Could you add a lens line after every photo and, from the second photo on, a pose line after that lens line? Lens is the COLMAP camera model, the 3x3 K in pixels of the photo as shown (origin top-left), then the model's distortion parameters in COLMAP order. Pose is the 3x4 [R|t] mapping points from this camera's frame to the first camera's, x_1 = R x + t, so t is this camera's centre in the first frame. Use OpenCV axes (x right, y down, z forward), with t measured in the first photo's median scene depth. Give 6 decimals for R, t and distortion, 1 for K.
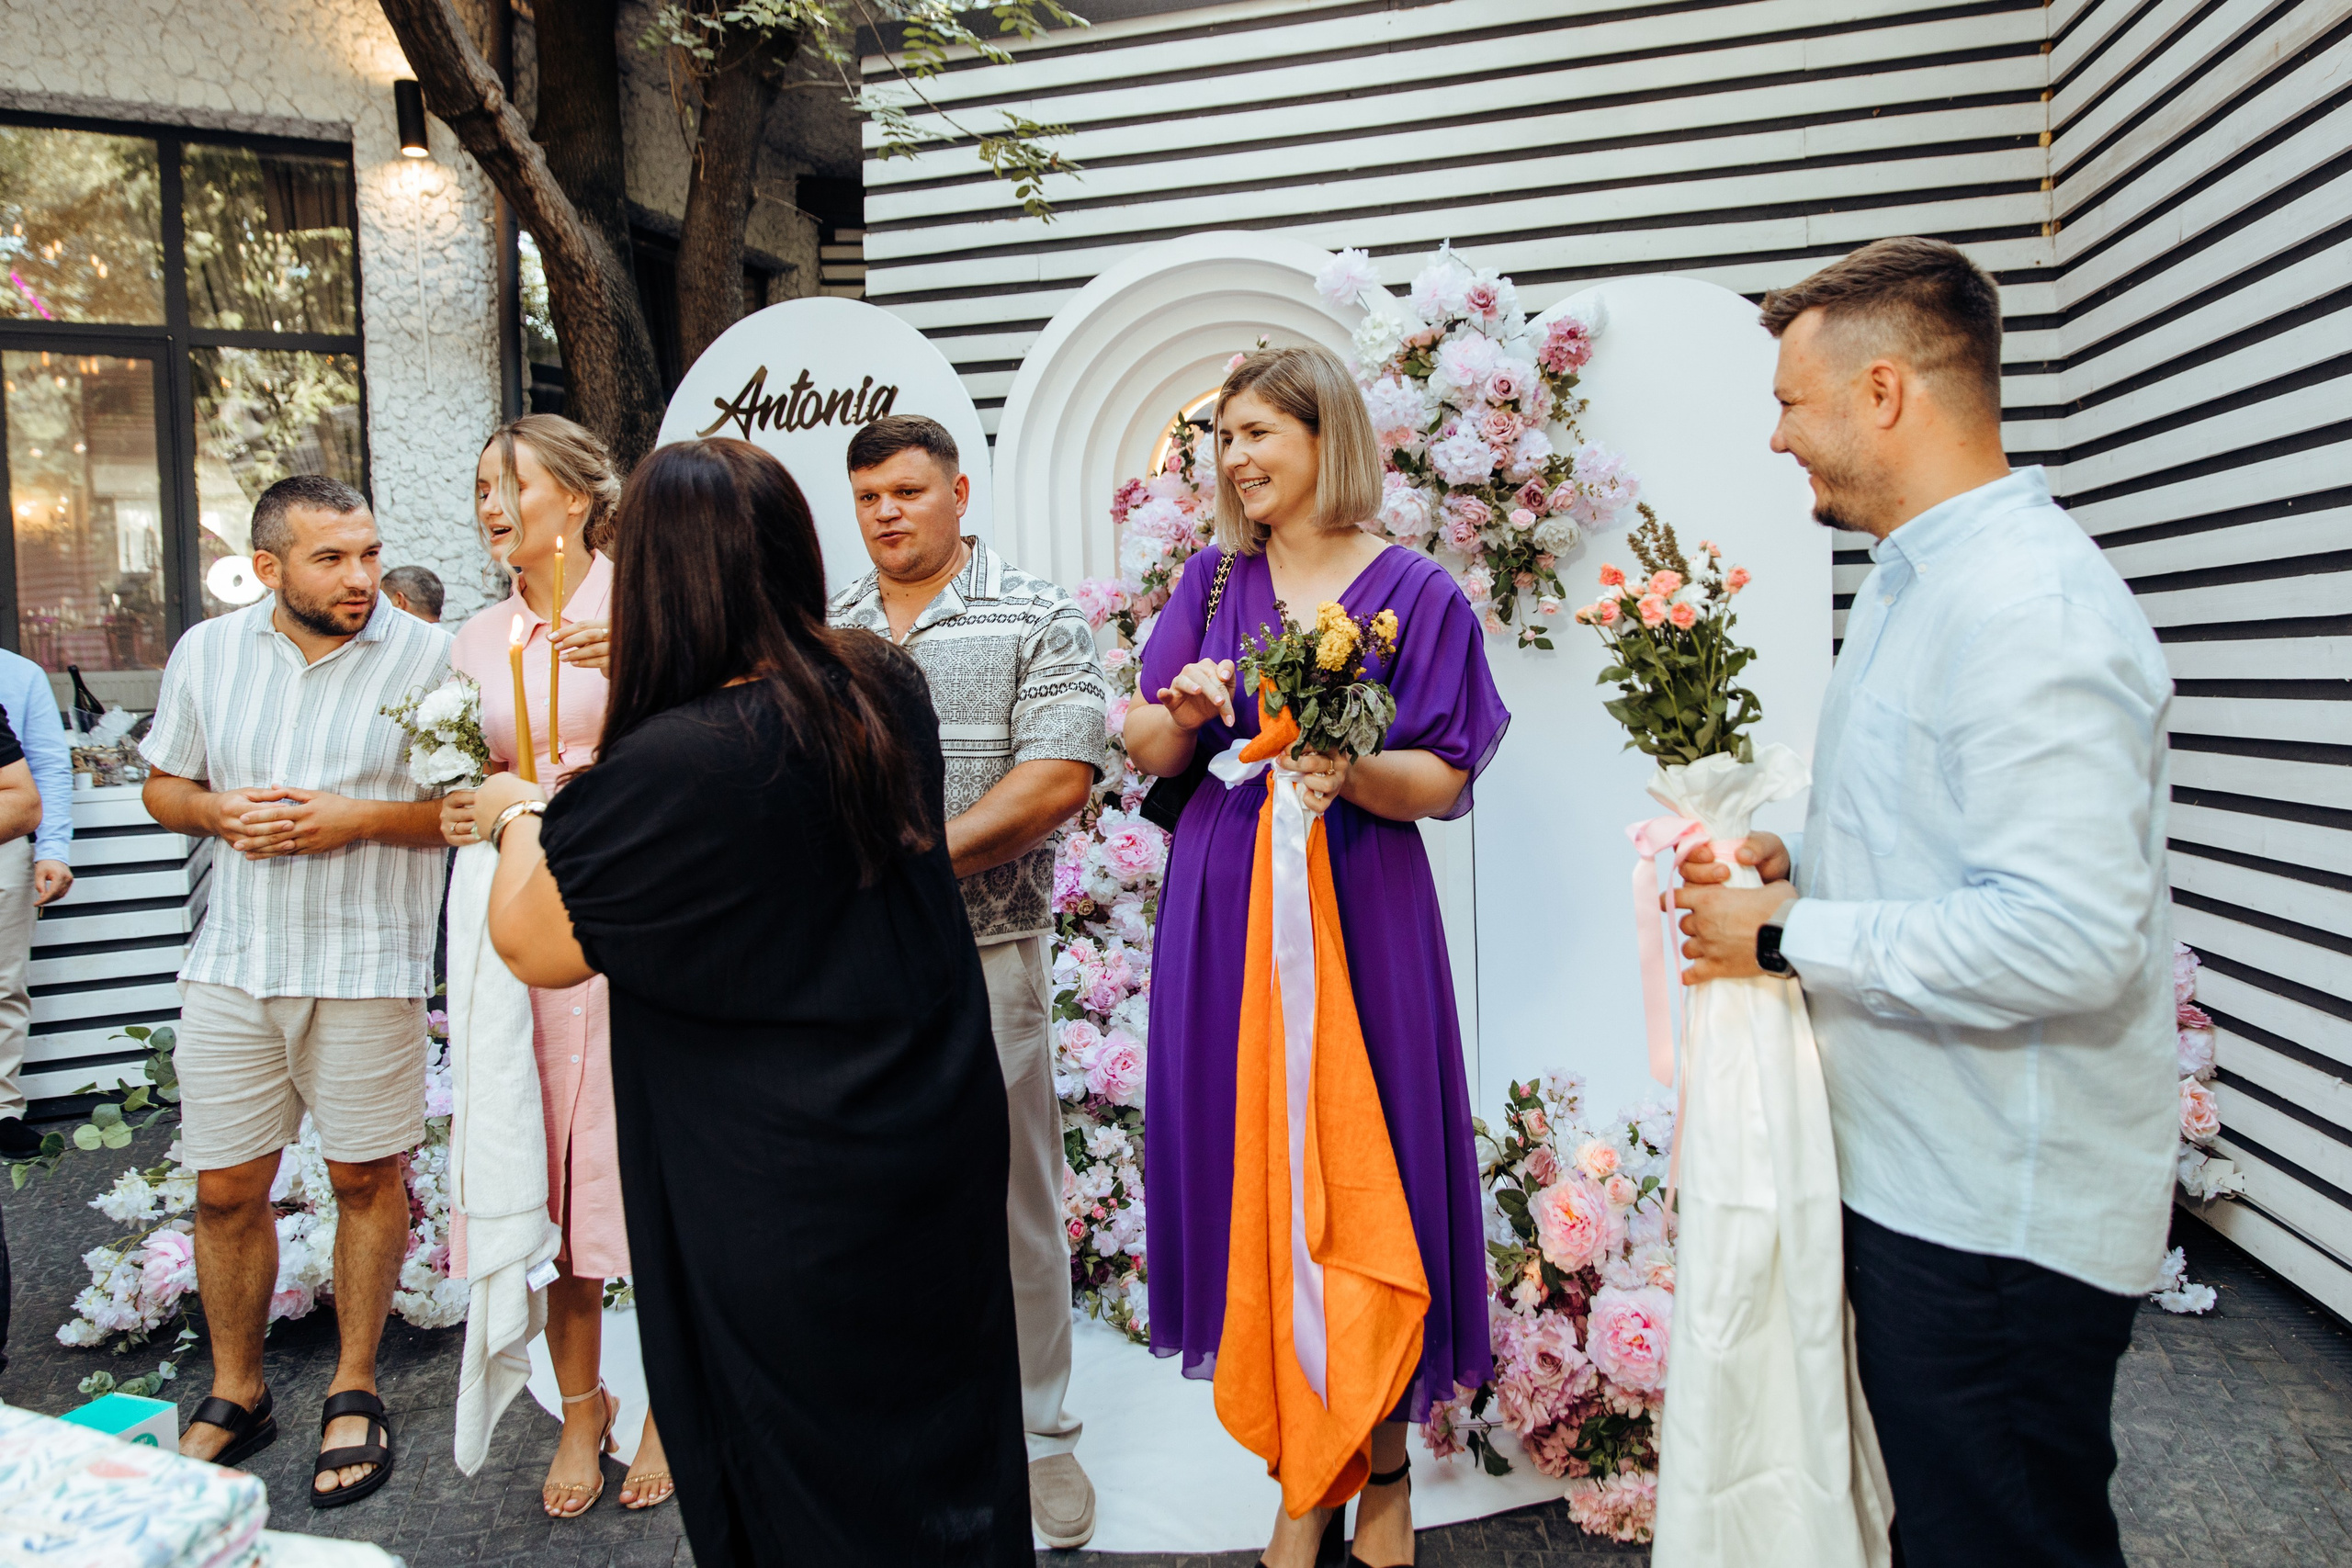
lens RADIAL K [[1669.4, 0, 1210.0], [0, 1669.4, 716.8], [0, 0, 1]] dist [0.004999, 0.000016]
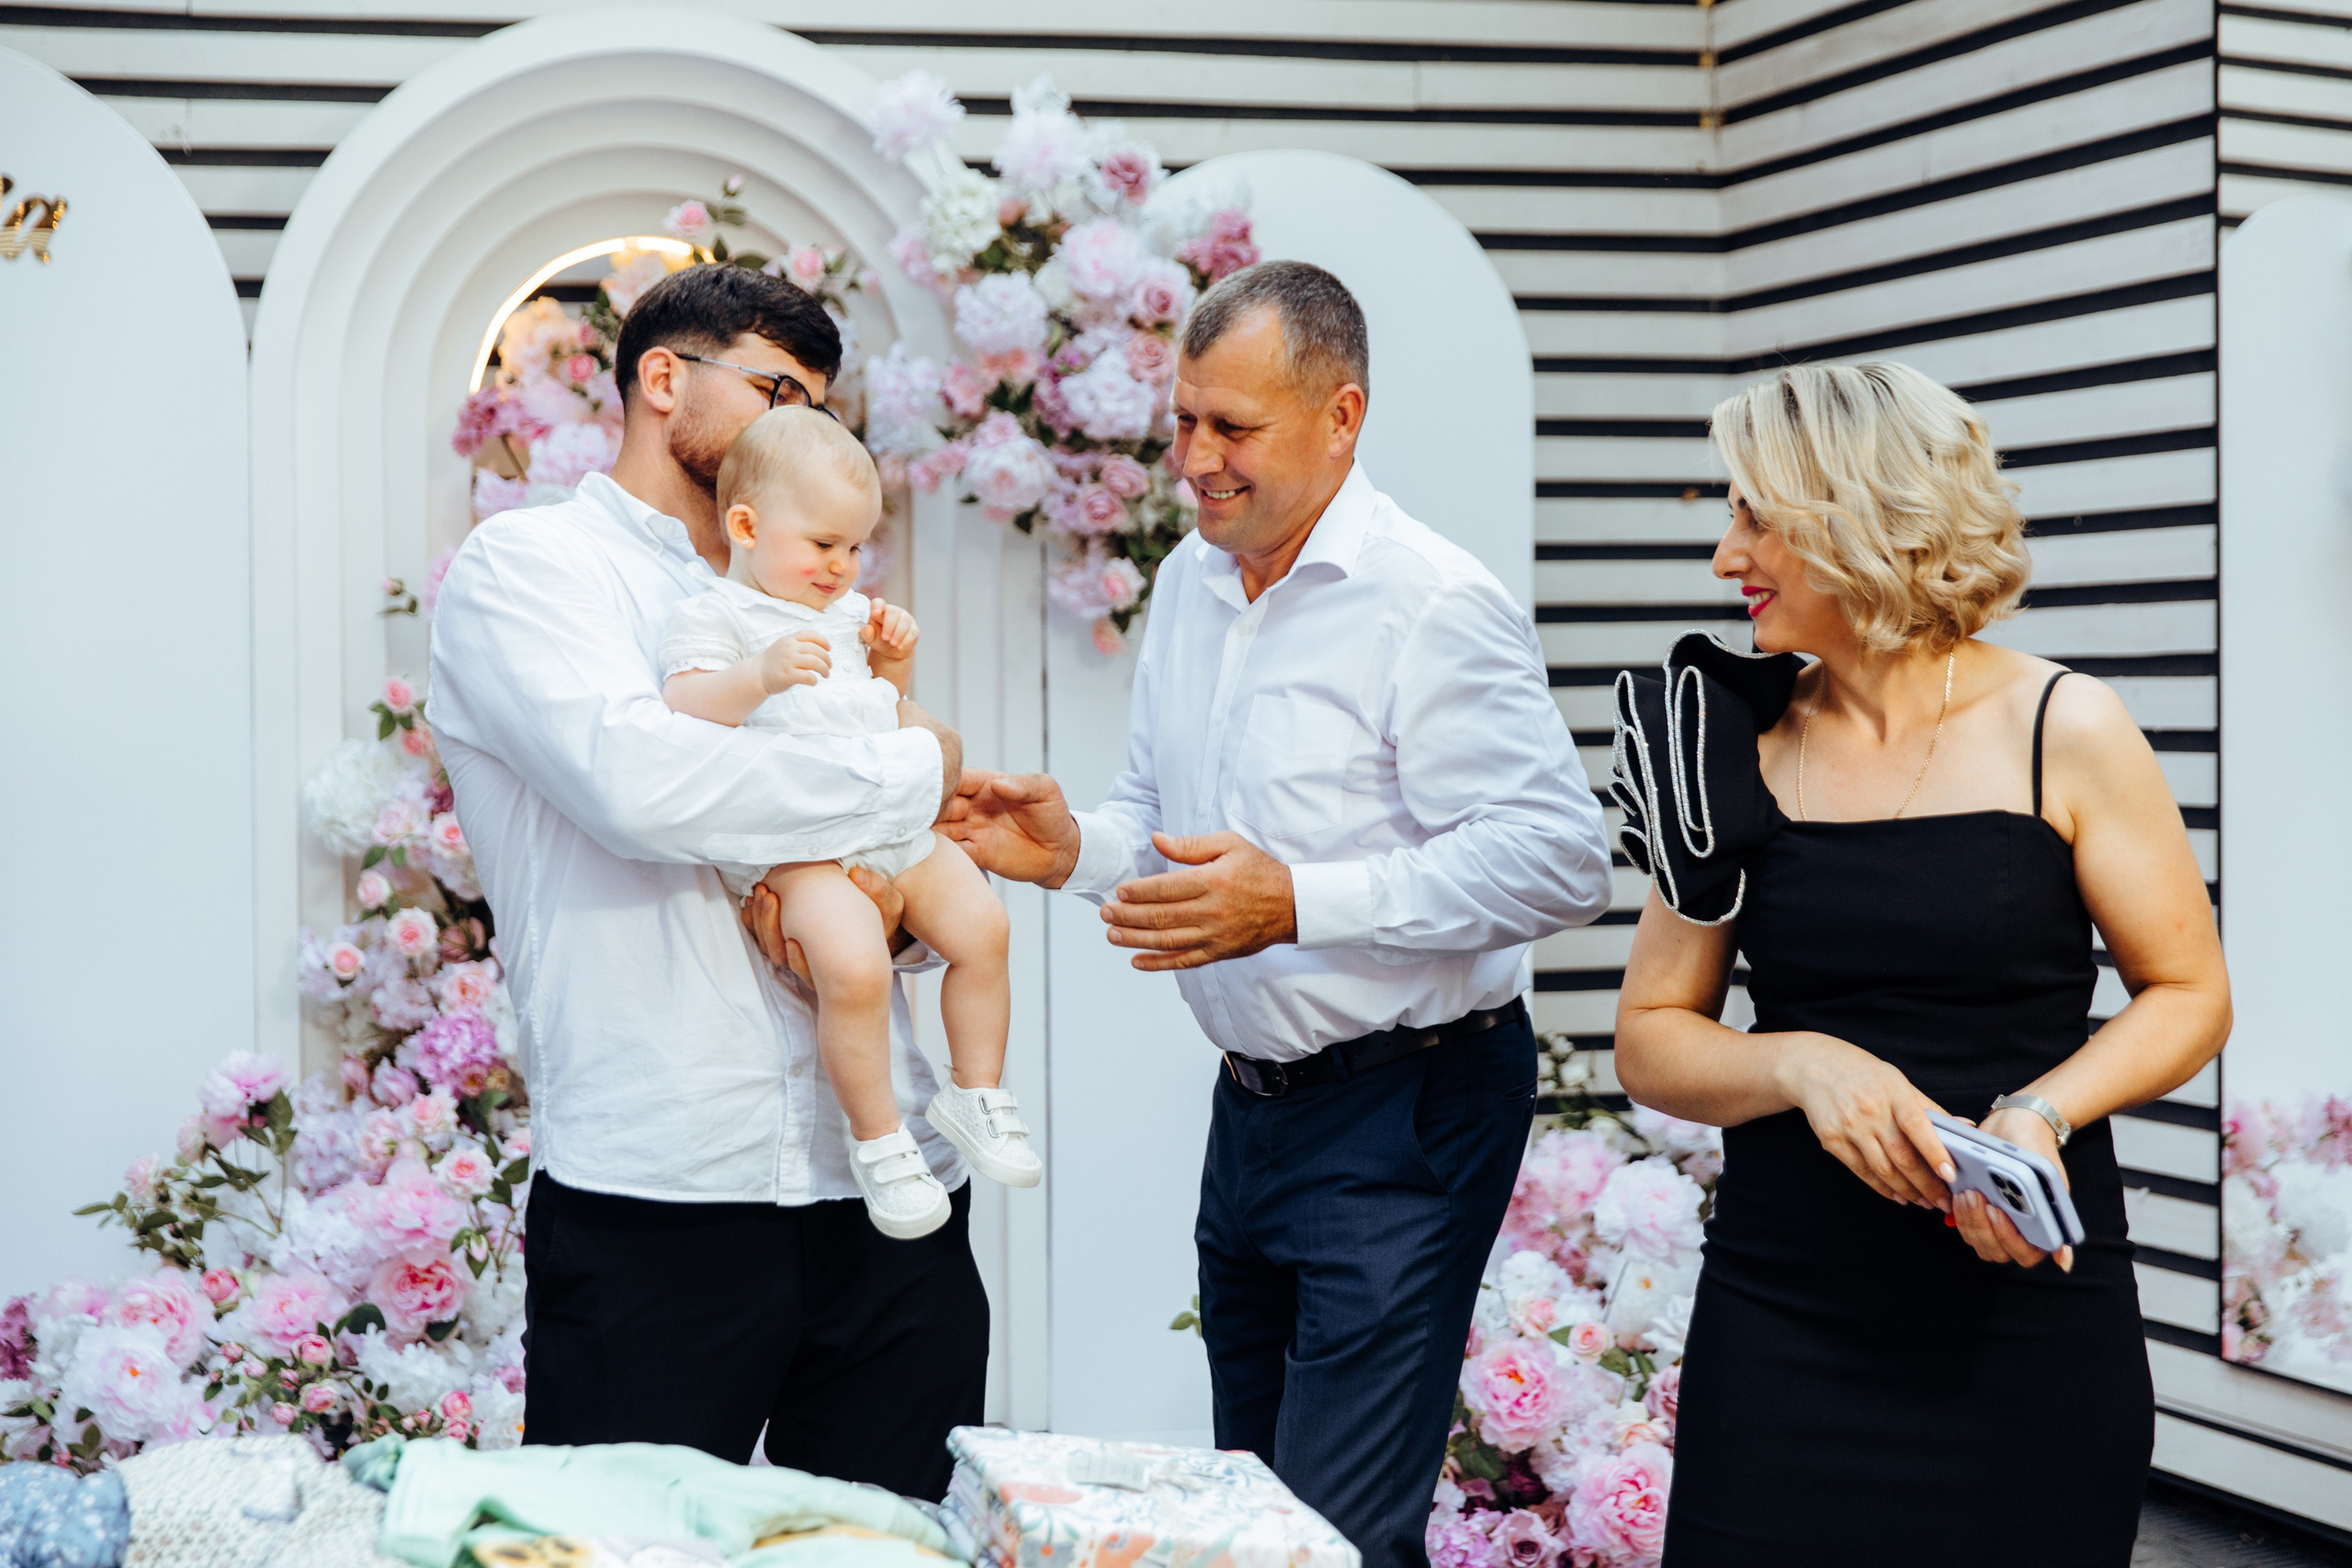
lens RADIAL K [[3539.8, 0, 1183.3], [0, 3539.8, 789.4], [0, 0, 1]] dist [-0.001634, 0.102856]
pose [[0.876470, -0.000310, 0.481456, -0.442997], [0.002030, 0.999993, -0.003052, 0.009183], [-0.481452, 0.003652, 0.876465, -0.253298]]
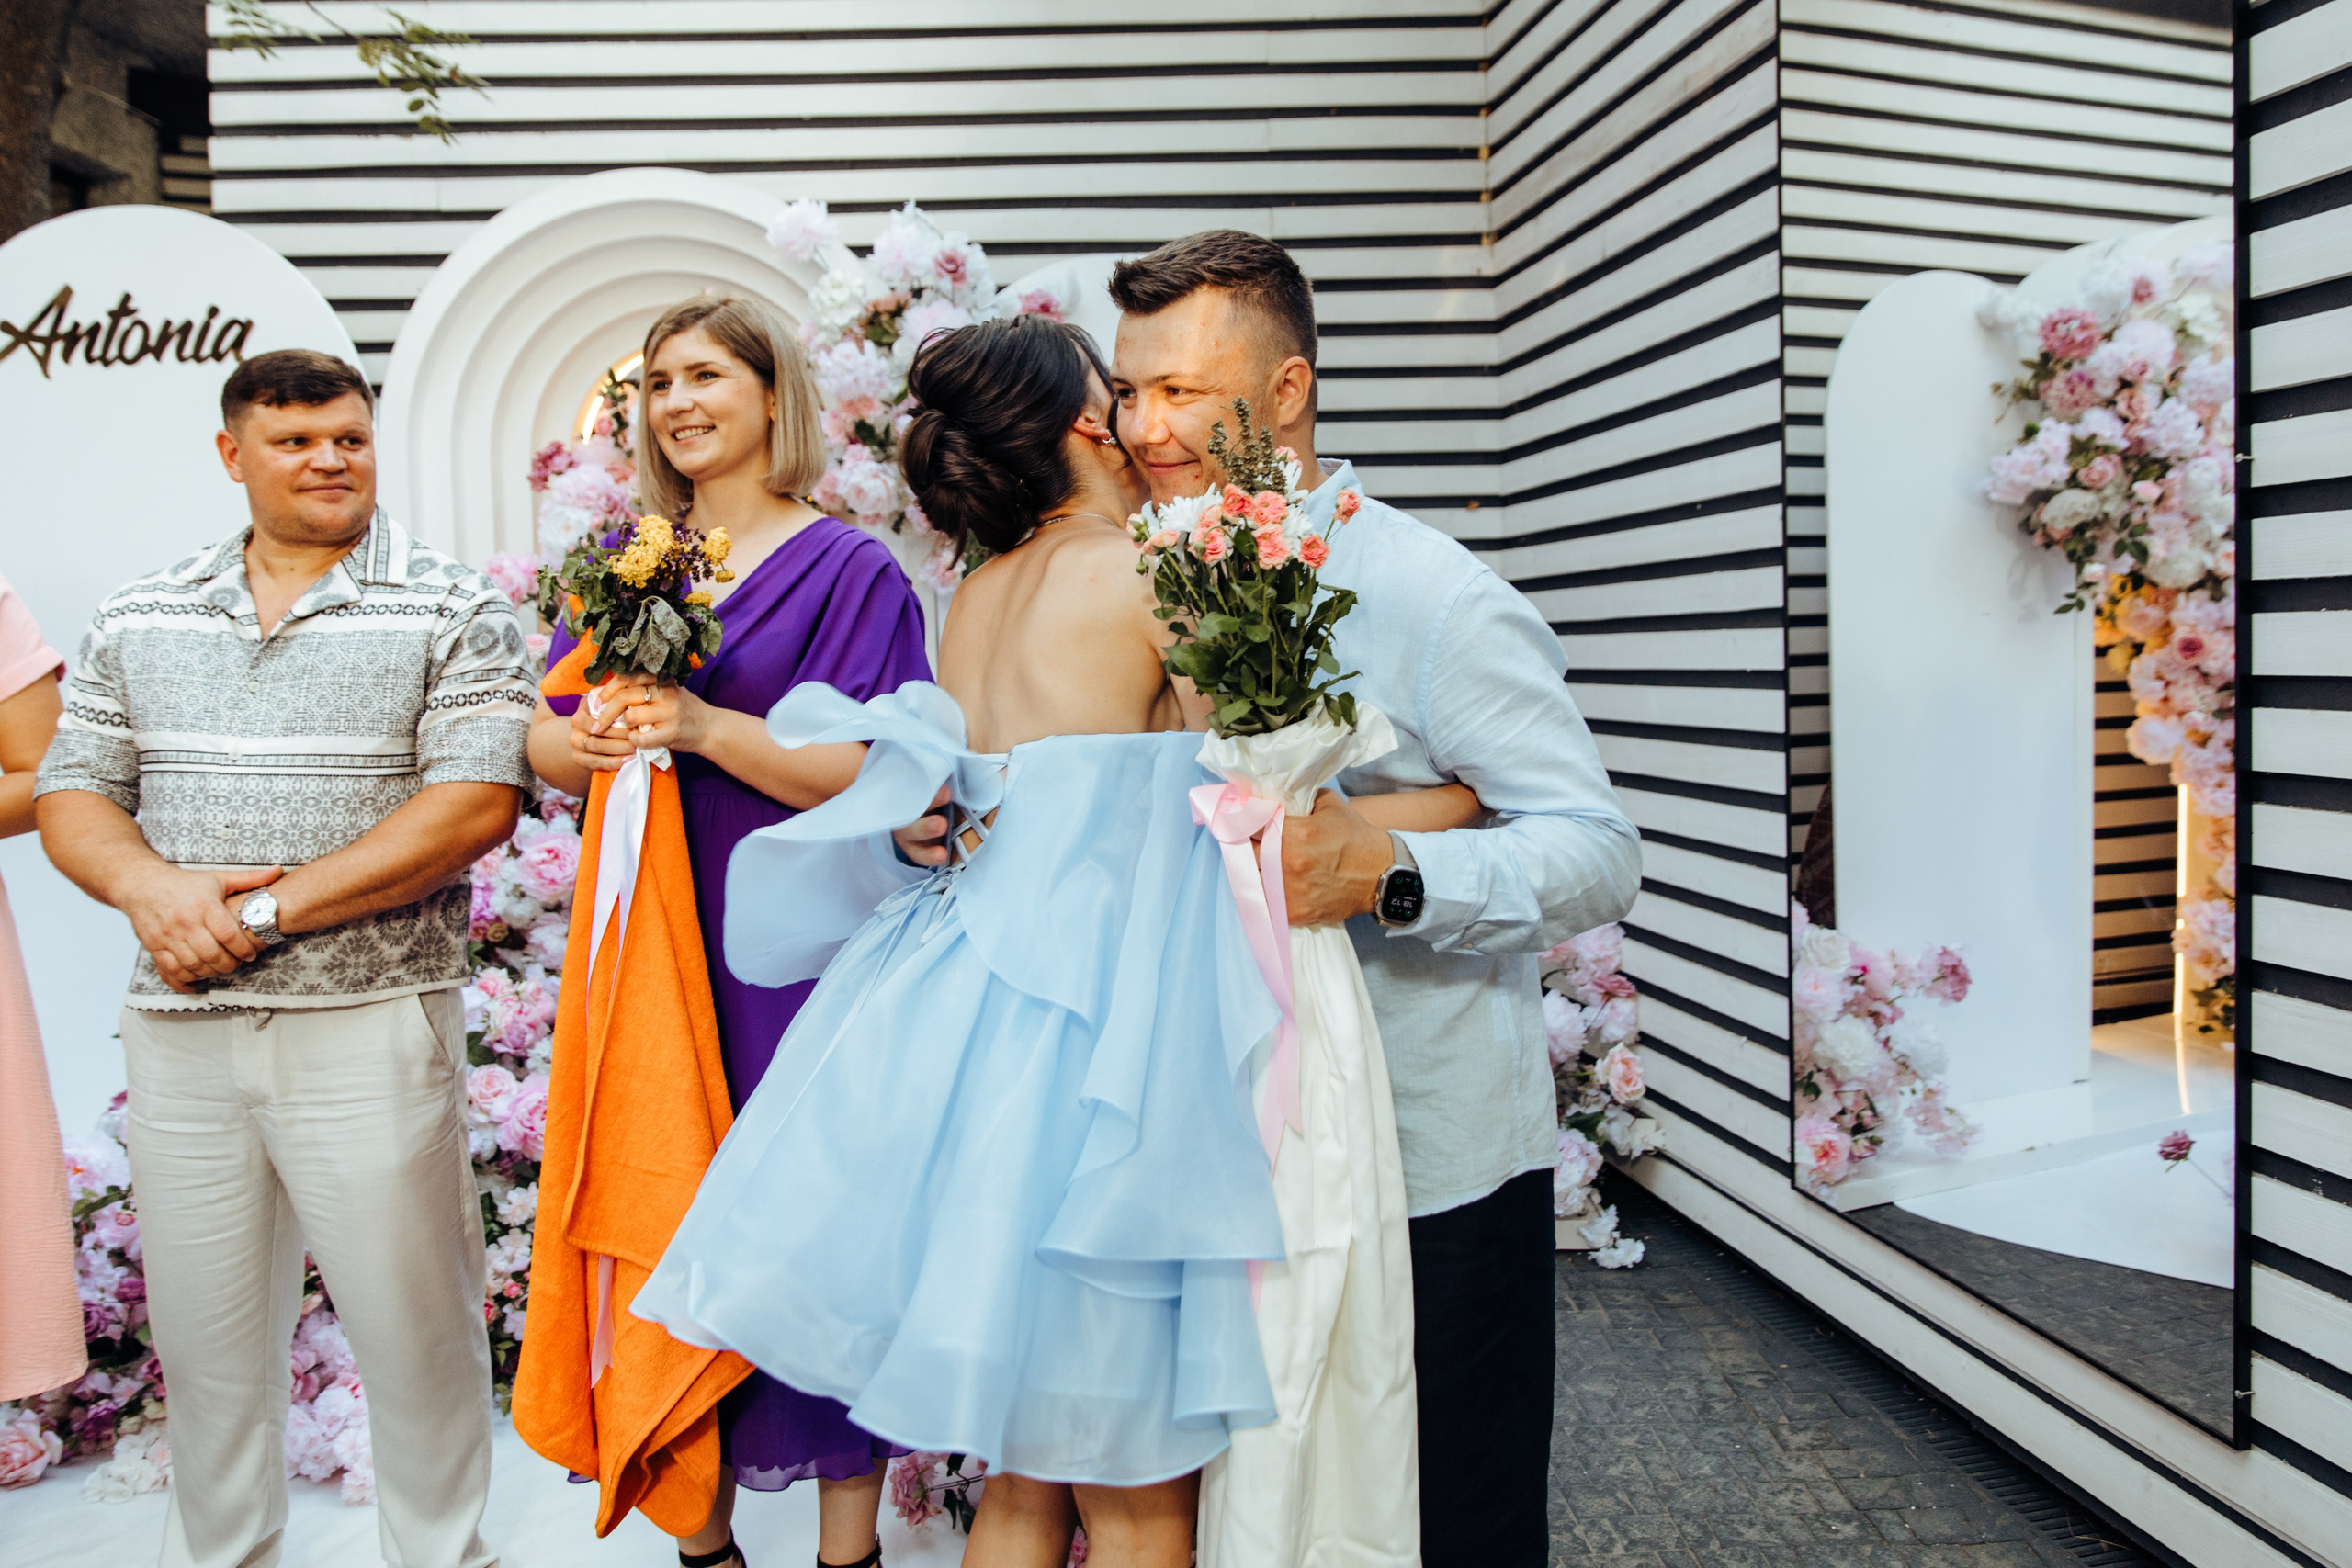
lens RADIAL K [[1698.4, 0, 1208.9], [0, 1698.4, 702.9], [0, 0, 1]] dist [0.010352, -0.005154]
pose [[0.951018, -0.005893, 0.309078, 0.003743], [0.006667, 0.999977, -0.001448, -0.001226], [-0.309062, 0.003438, 0.951036, 0.039906]]
